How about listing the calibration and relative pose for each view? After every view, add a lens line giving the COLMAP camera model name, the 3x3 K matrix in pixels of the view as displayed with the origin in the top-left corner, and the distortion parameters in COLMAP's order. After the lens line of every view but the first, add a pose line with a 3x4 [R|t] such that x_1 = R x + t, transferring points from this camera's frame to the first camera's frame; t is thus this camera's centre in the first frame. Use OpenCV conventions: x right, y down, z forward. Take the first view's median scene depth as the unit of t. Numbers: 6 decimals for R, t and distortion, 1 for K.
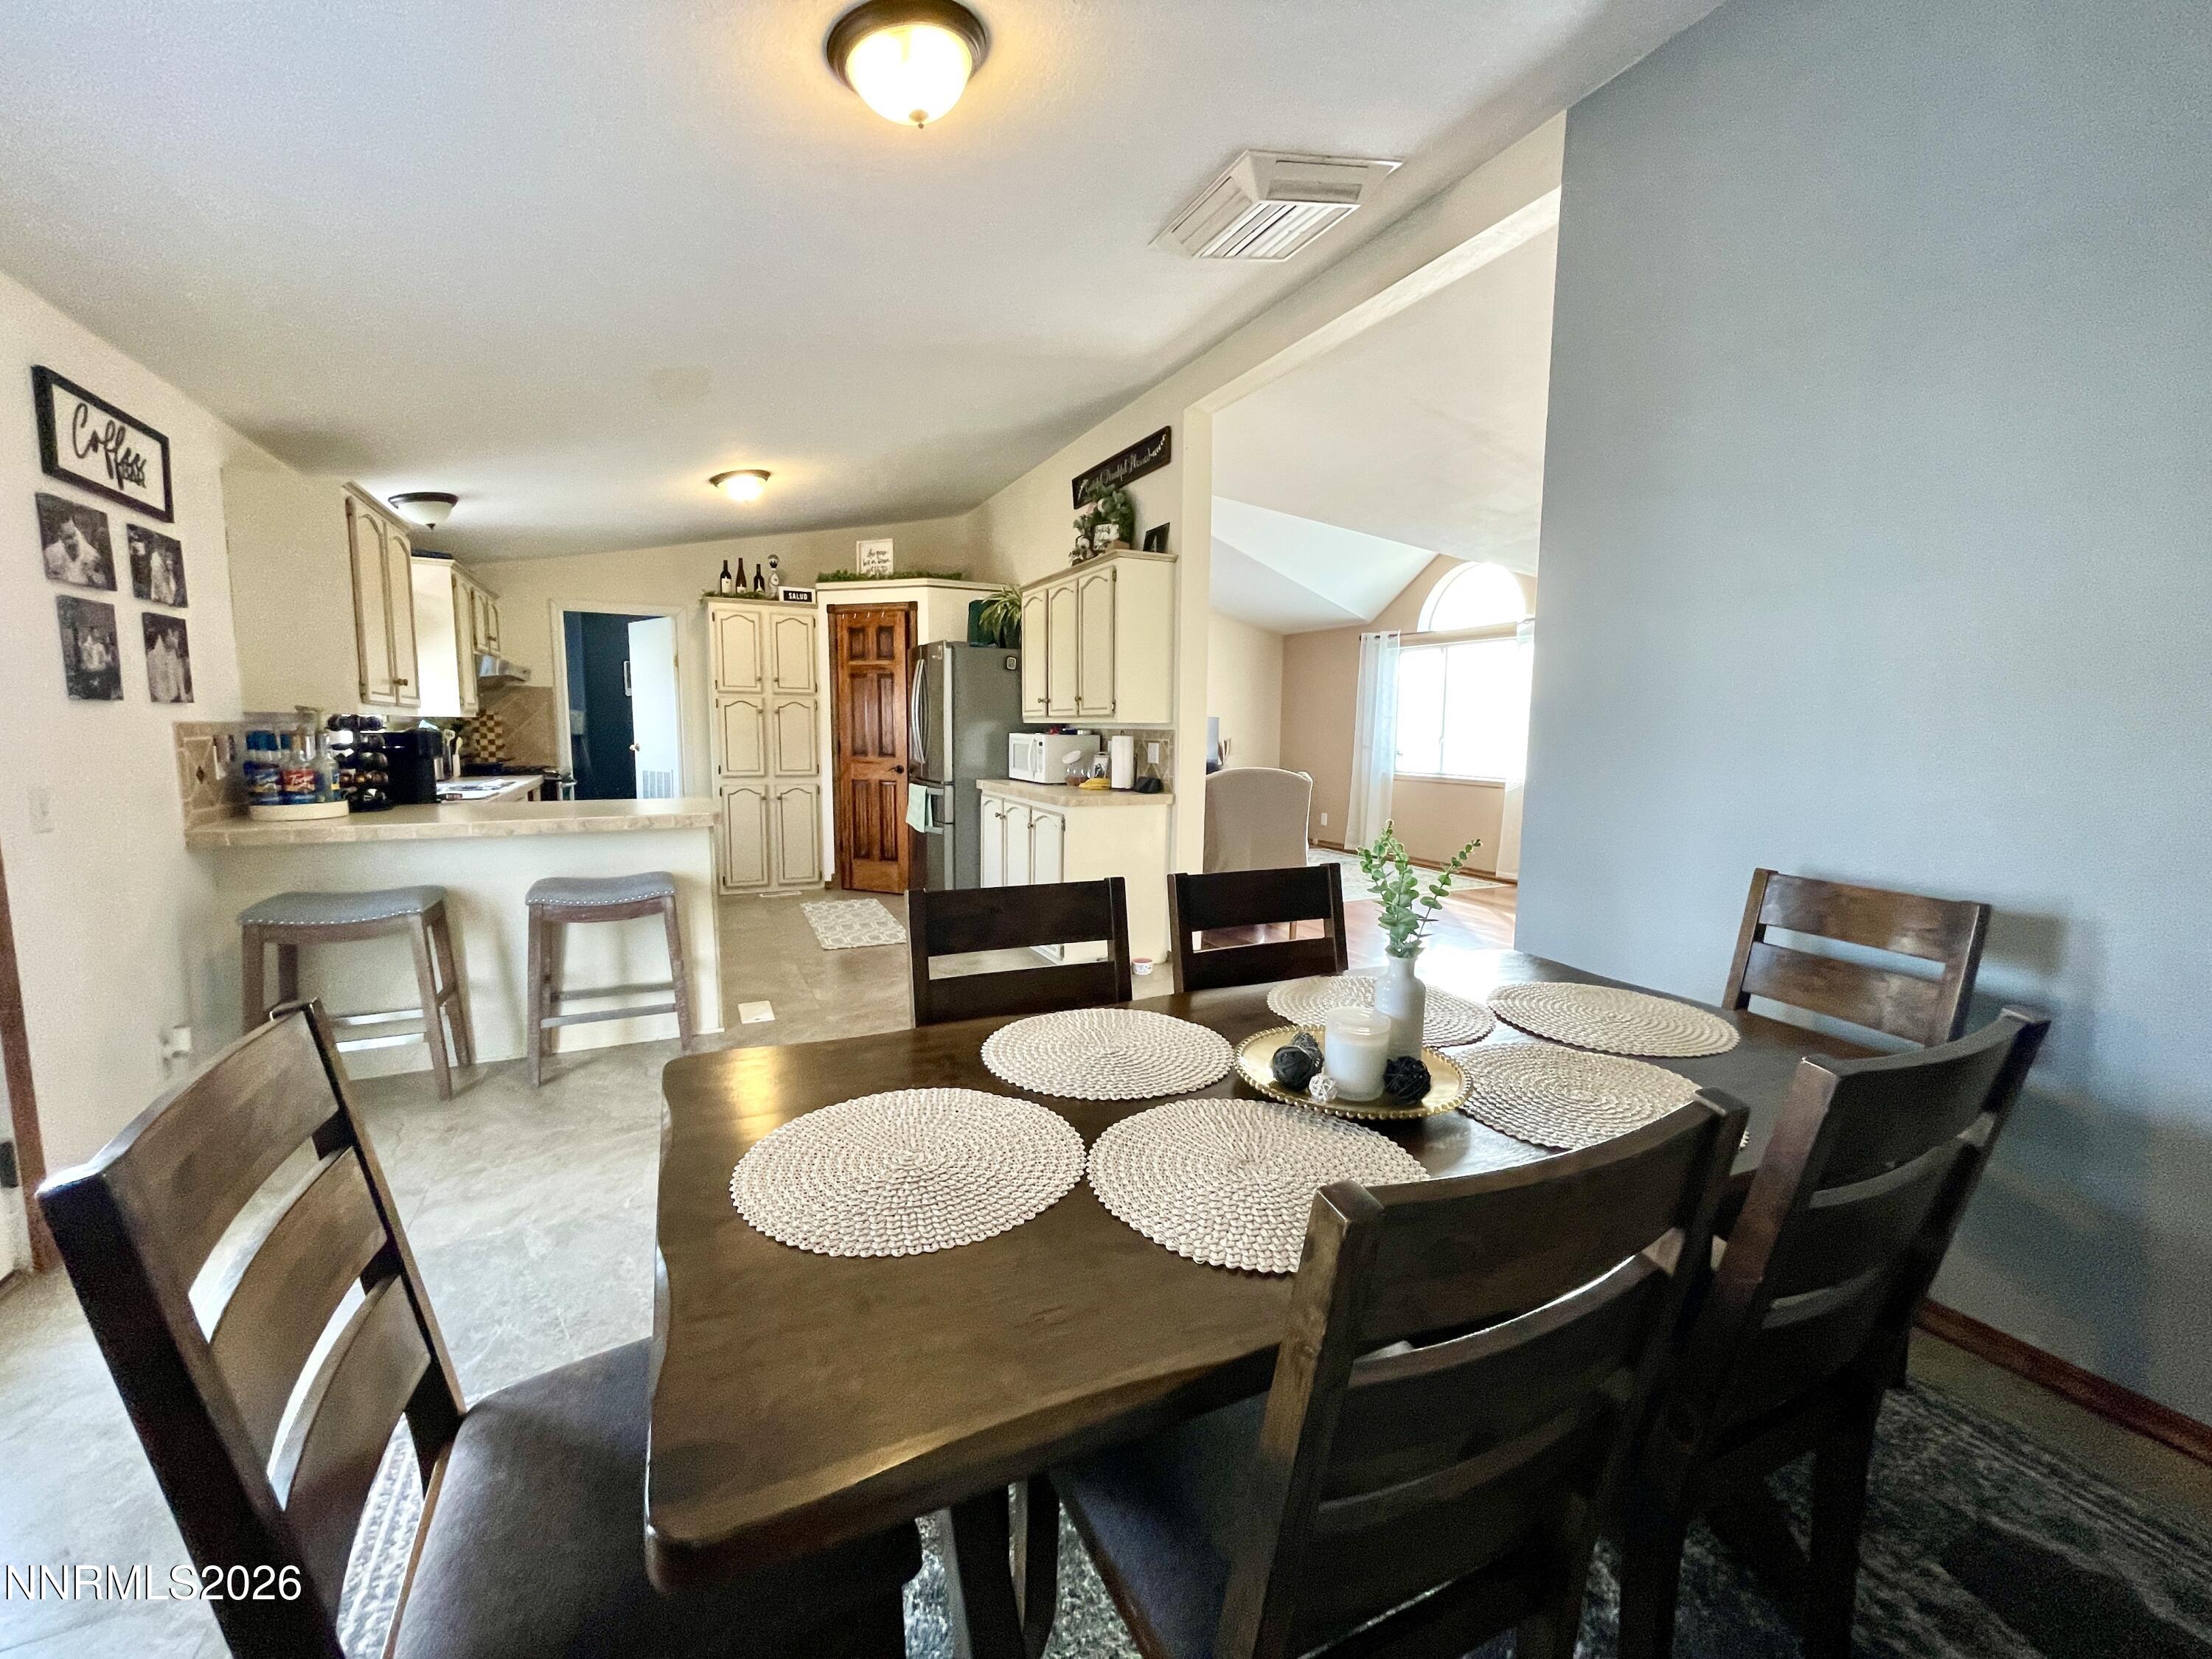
lens RADIAL K [[893.4, 0, 1108.9], [0, 893.4, 831.6], [0, 0, 1]] dist [-0.003771, -0.000077]
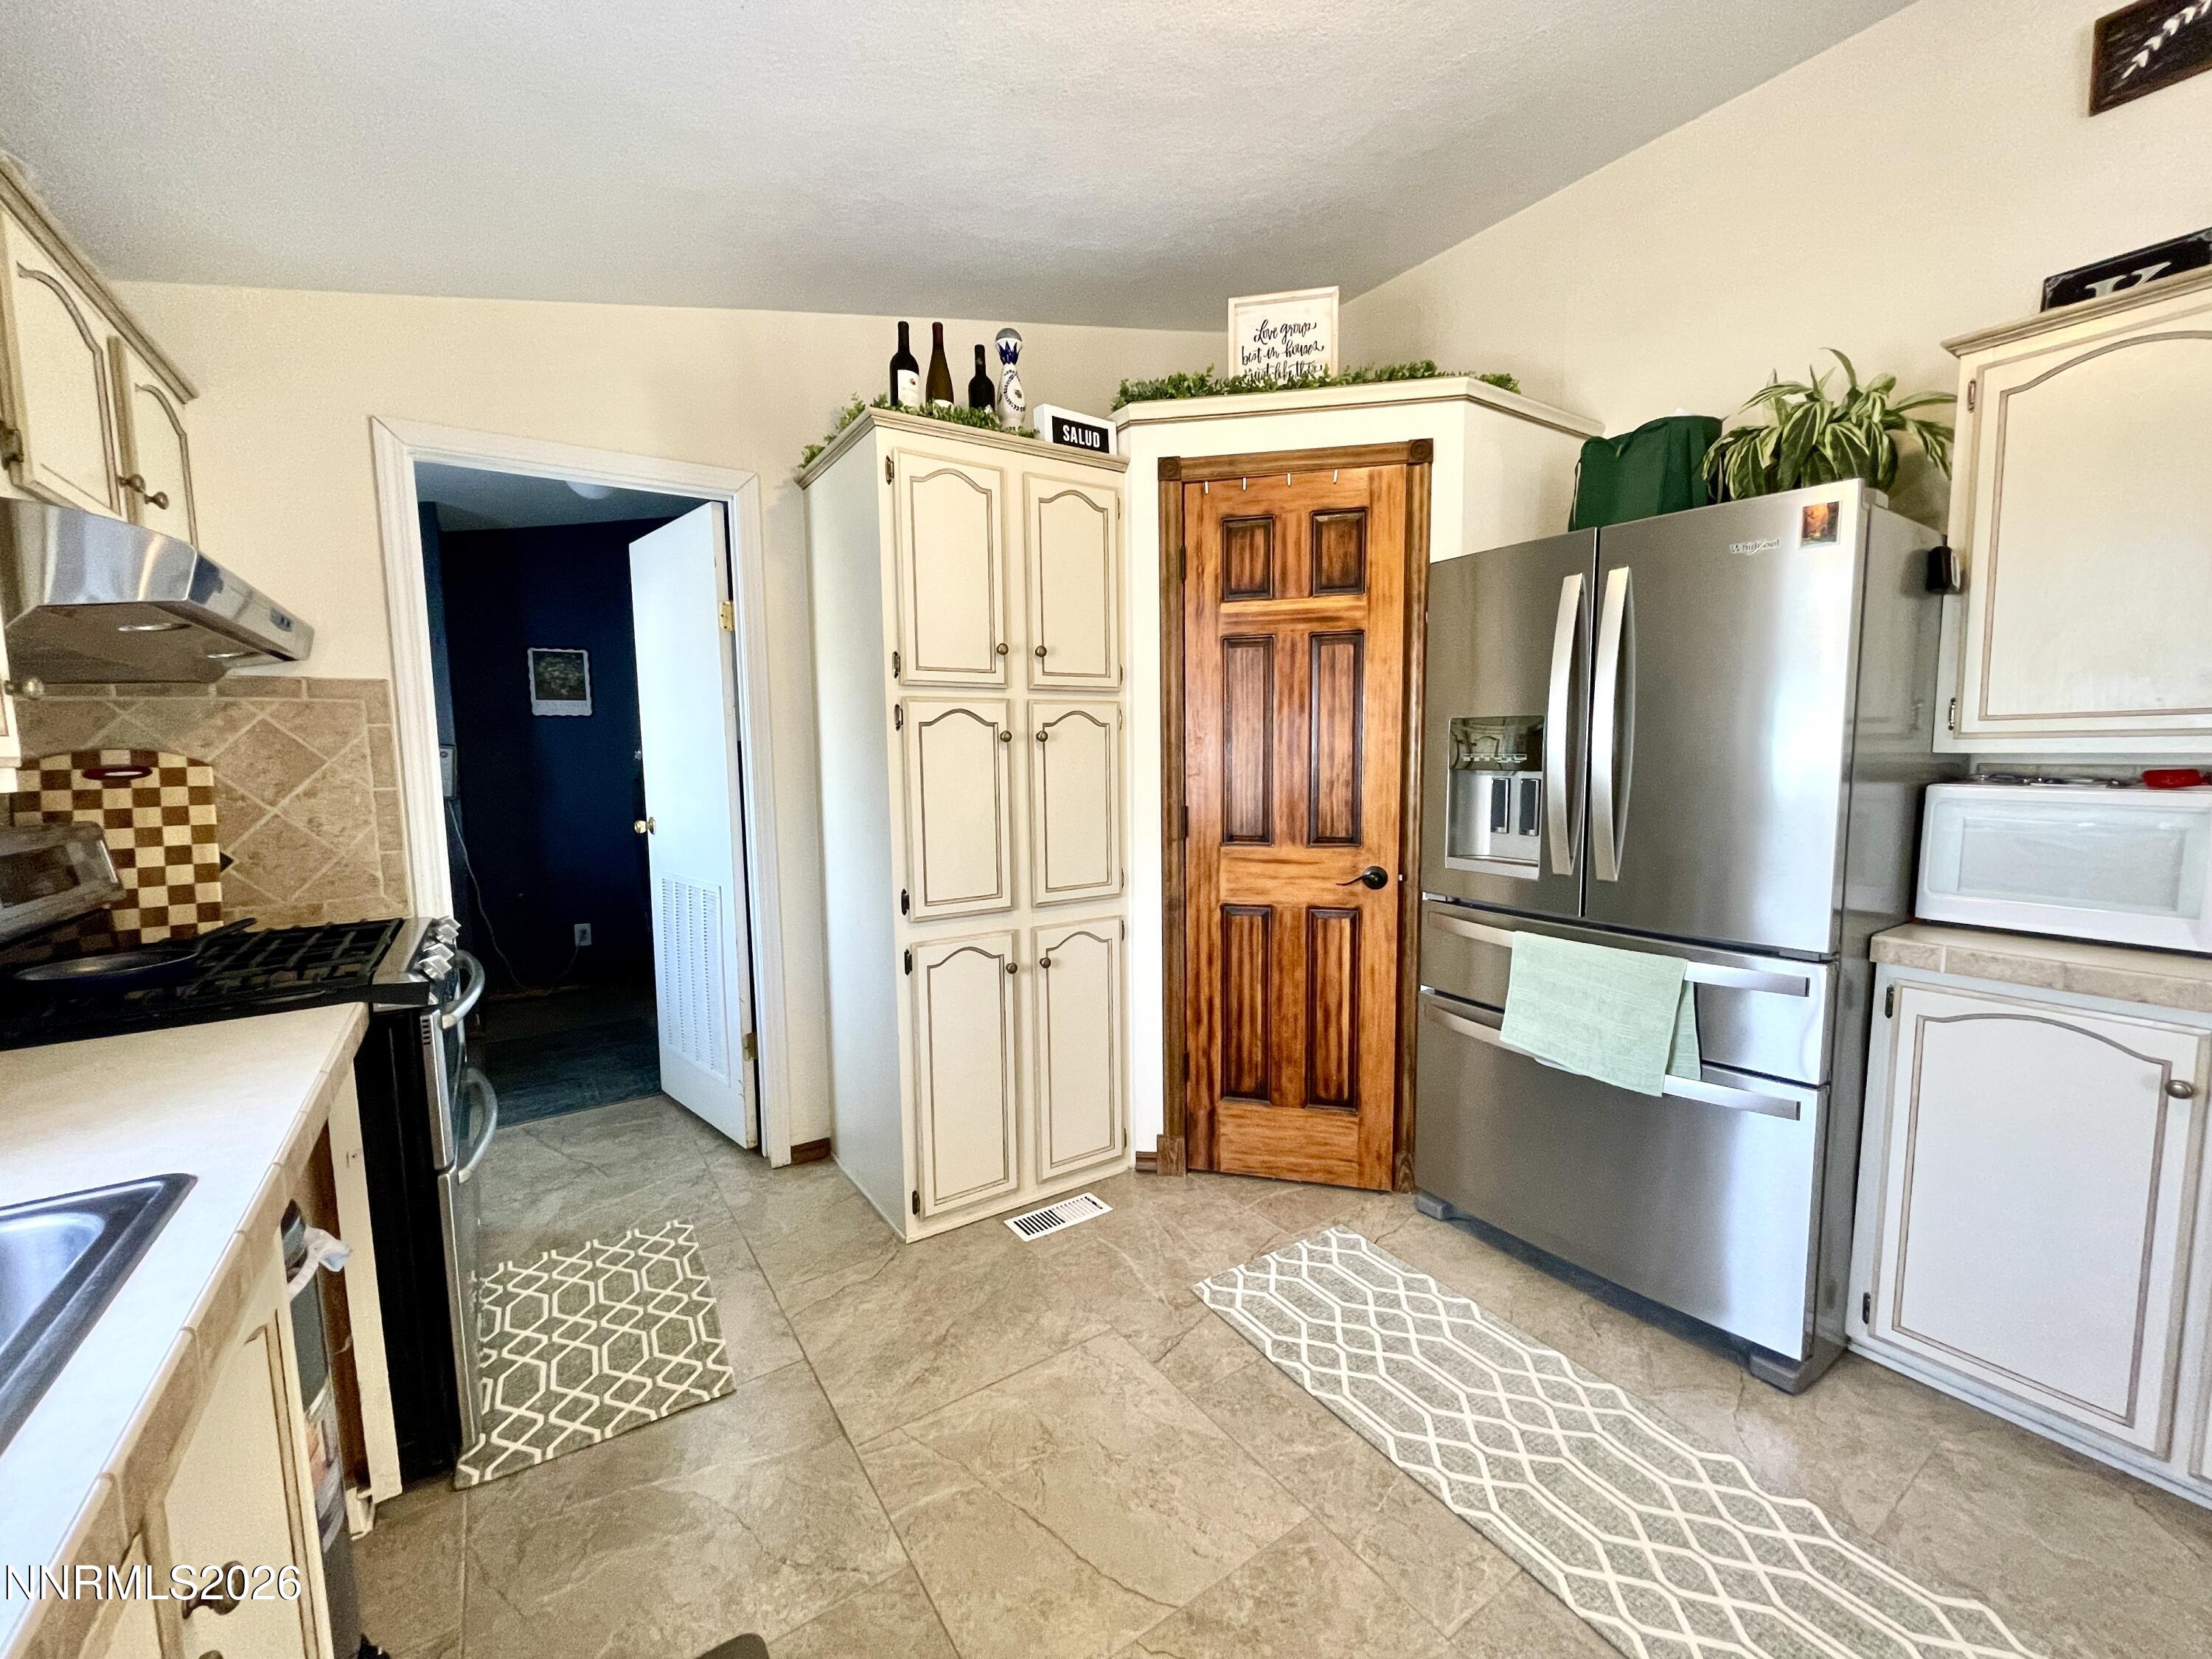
lens RADIAL K [[893.4, 0, 1108.9], [0, 893.4, 831.6], [0, 0, 1]] dist [-0.003771, -0.000077]
pose [[0.990399, -0.037638, 0.133015, -0.408971], [0.040384, 0.999022, -0.018006, -0.089466], [-0.132207, 0.023204, 0.990951, 0.645255]]
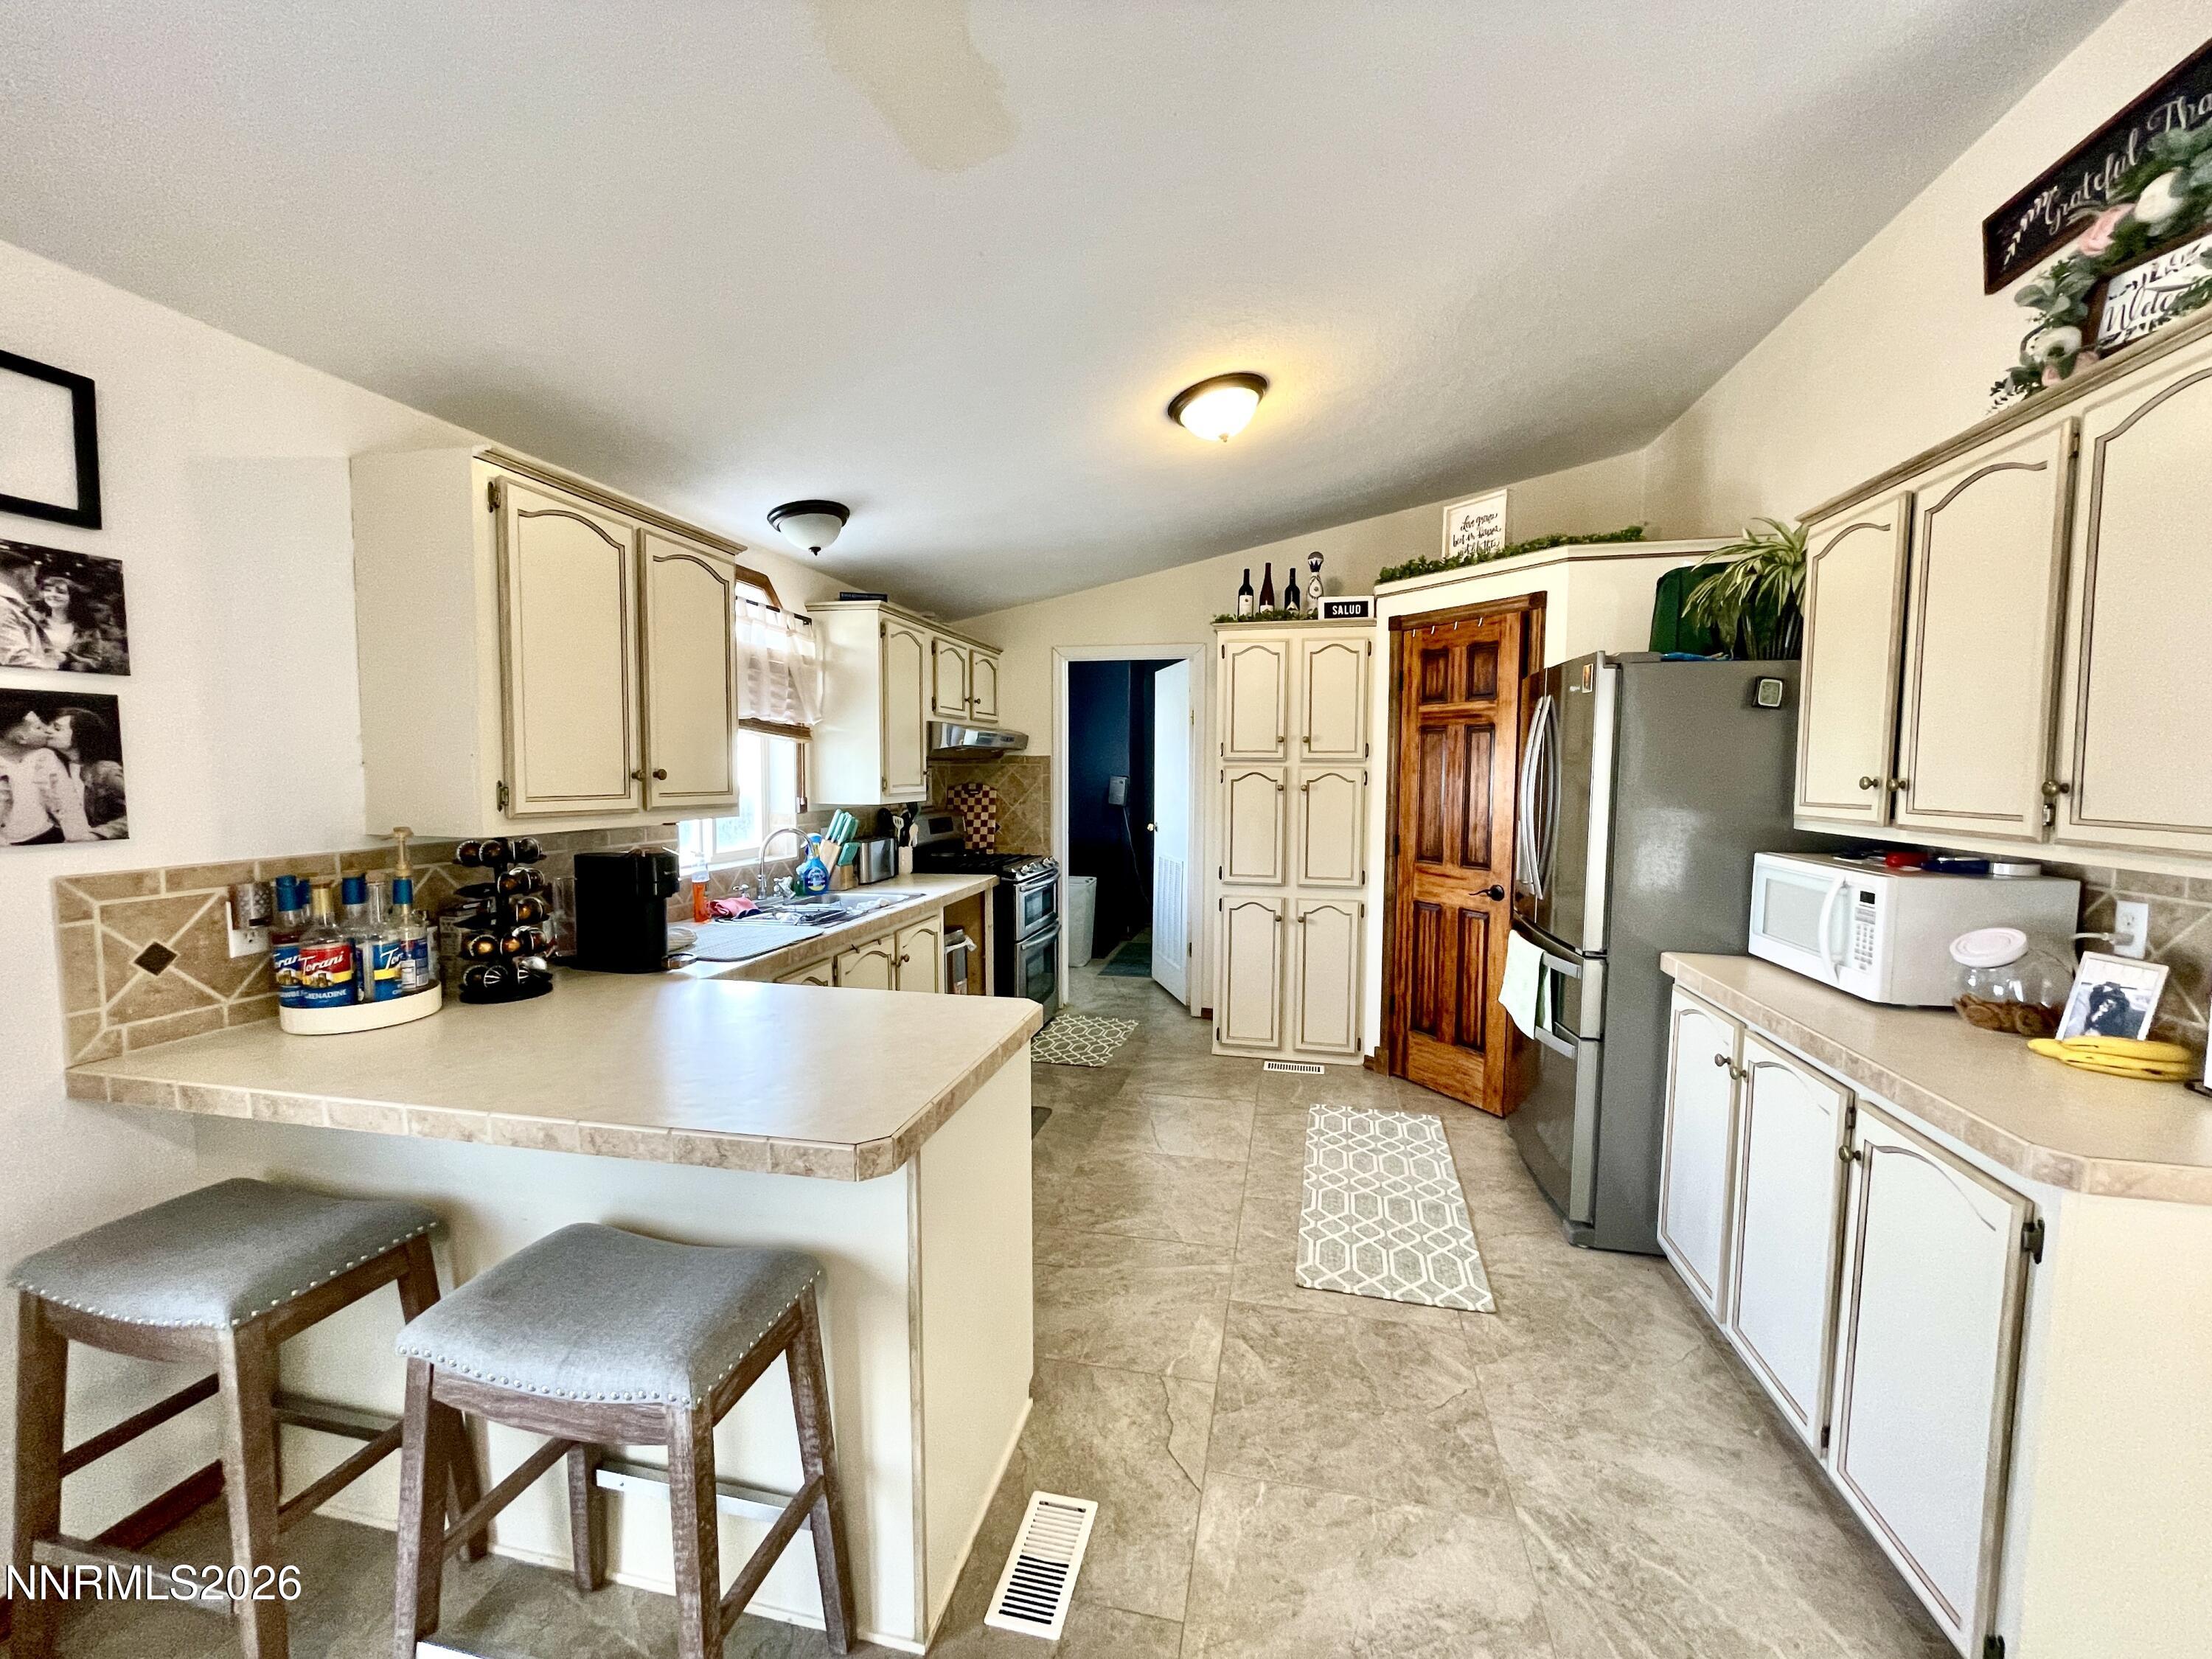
lens RADIAL K [[893.4, 0, 1108.9], [0, 893.4, 831.6], [0, 0, 1]] dist [-0.003771, -0.000077]
pose [[0.781115, 0.037405, -0.623266, -0.078127], [-0.068514, 0.997311, -0.026013, -0.078582], [0.620617, 0.063022, 0.781577, 0.416646]]
